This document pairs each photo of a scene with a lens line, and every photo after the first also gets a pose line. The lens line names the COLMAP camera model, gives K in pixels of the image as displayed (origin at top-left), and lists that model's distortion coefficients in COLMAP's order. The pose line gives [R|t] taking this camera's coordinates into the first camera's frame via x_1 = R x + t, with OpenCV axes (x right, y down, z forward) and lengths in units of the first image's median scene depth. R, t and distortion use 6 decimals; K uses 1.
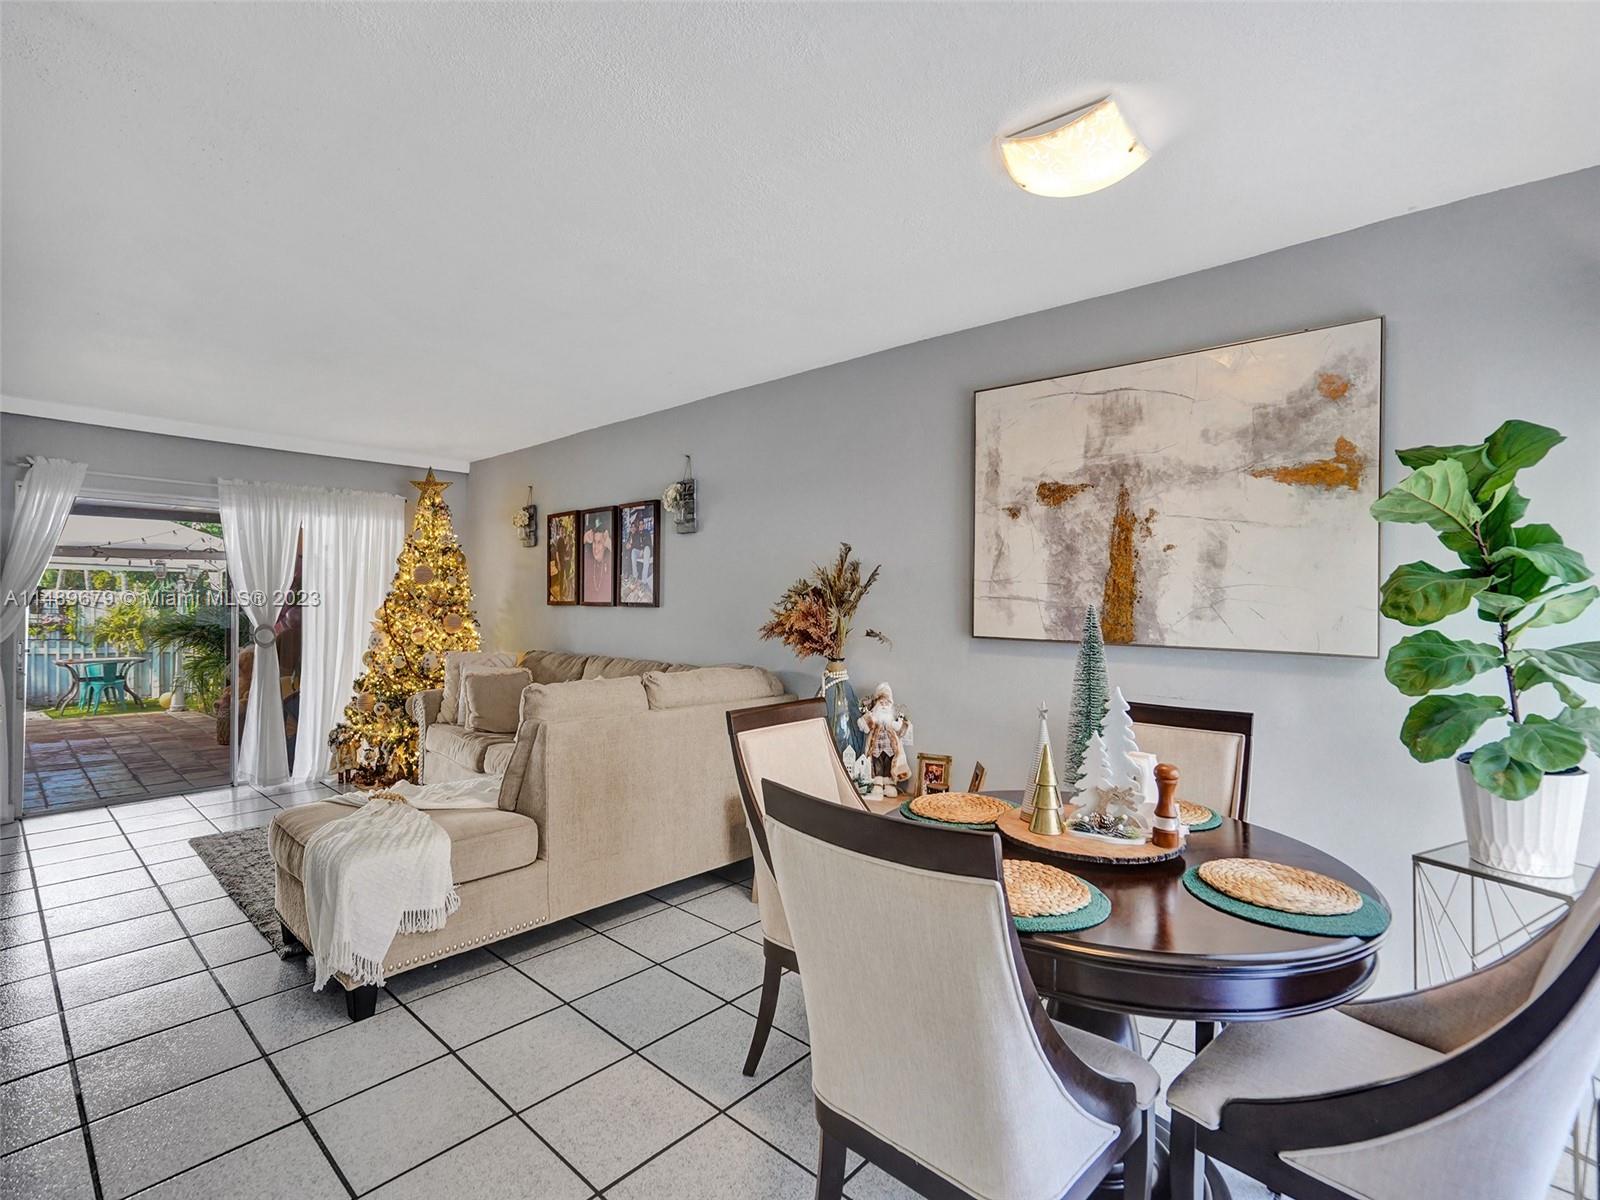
lens RADIAL K [[761.5, 0, 800.0], [0, 761.5, 600.0], [0, 0, 1]] dist [-0.002771, -0.000432]
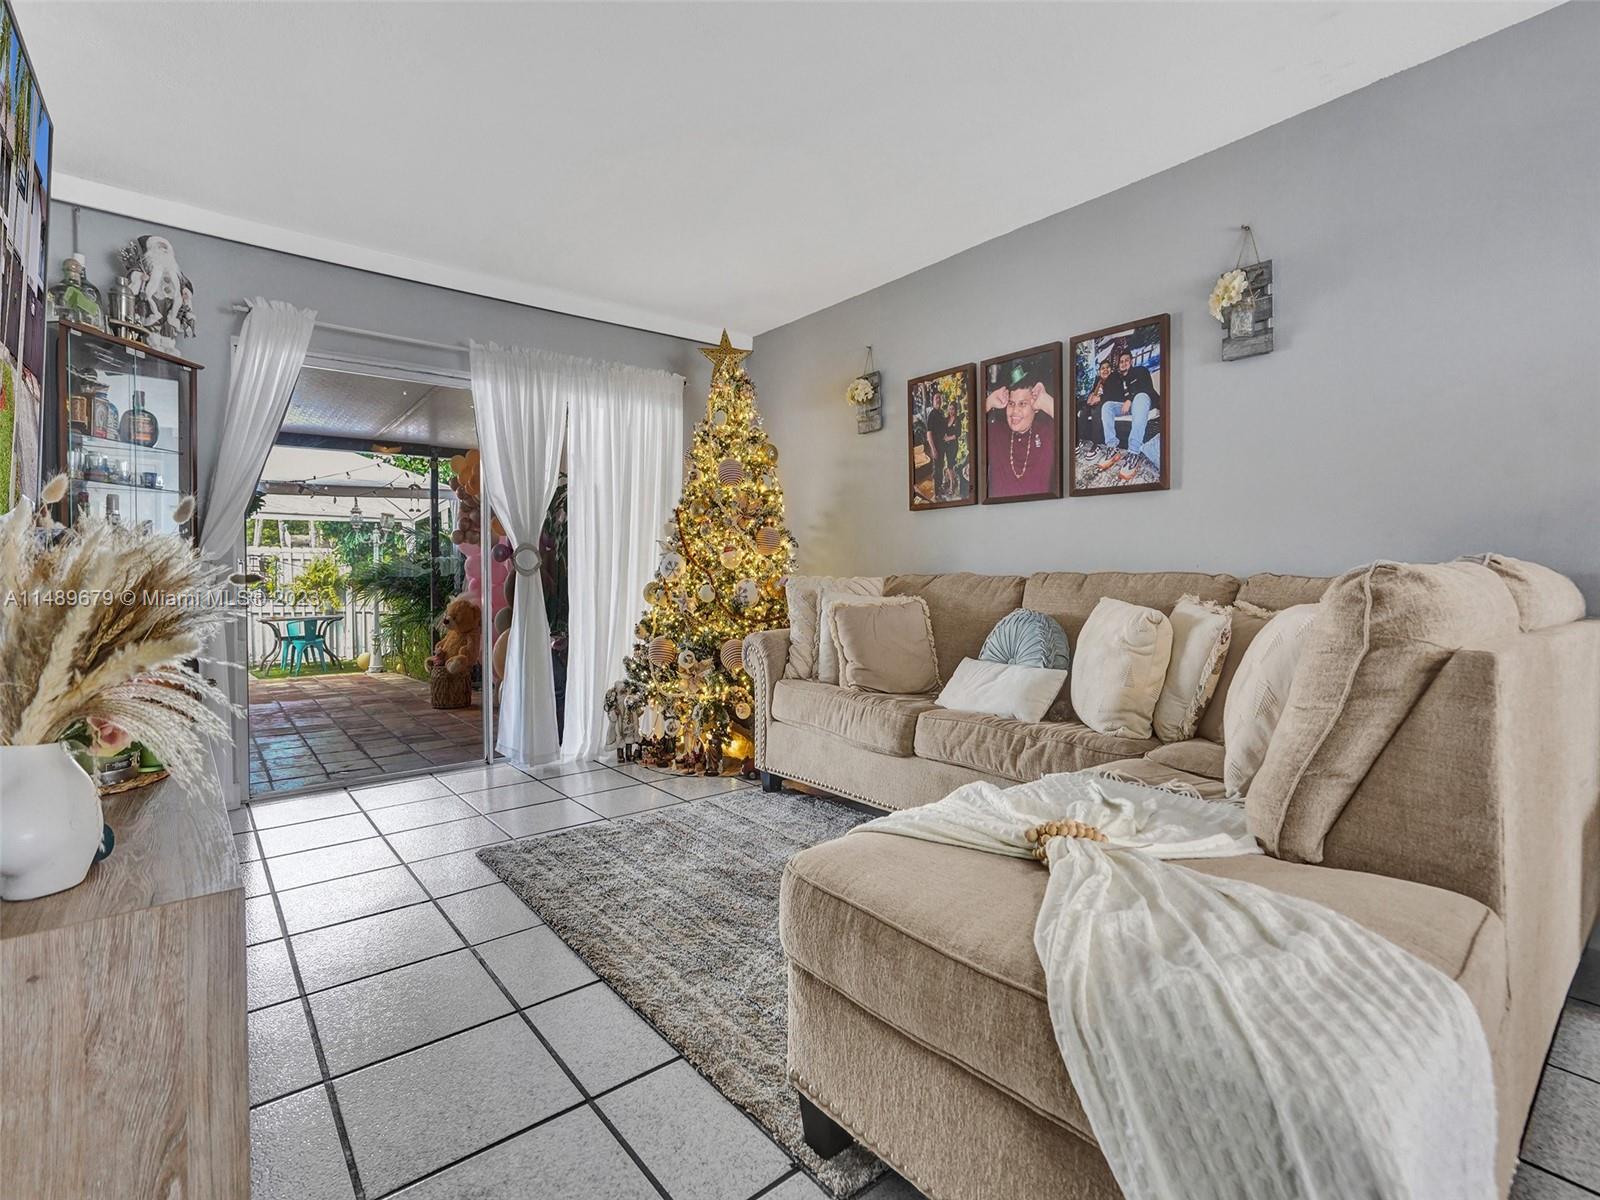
lens RADIAL K [[715.8, 0, 800.0], [0, 715.8, 600.0], [0, 0, 1]] dist [-0.059773, 0.014764]
pose [[0.994794, -0.009549, -0.101455, -0.366984], [0.012495, 0.999517, 0.028445, 0.068174], [0.101135, -0.029564, 0.994433, 0.344972]]
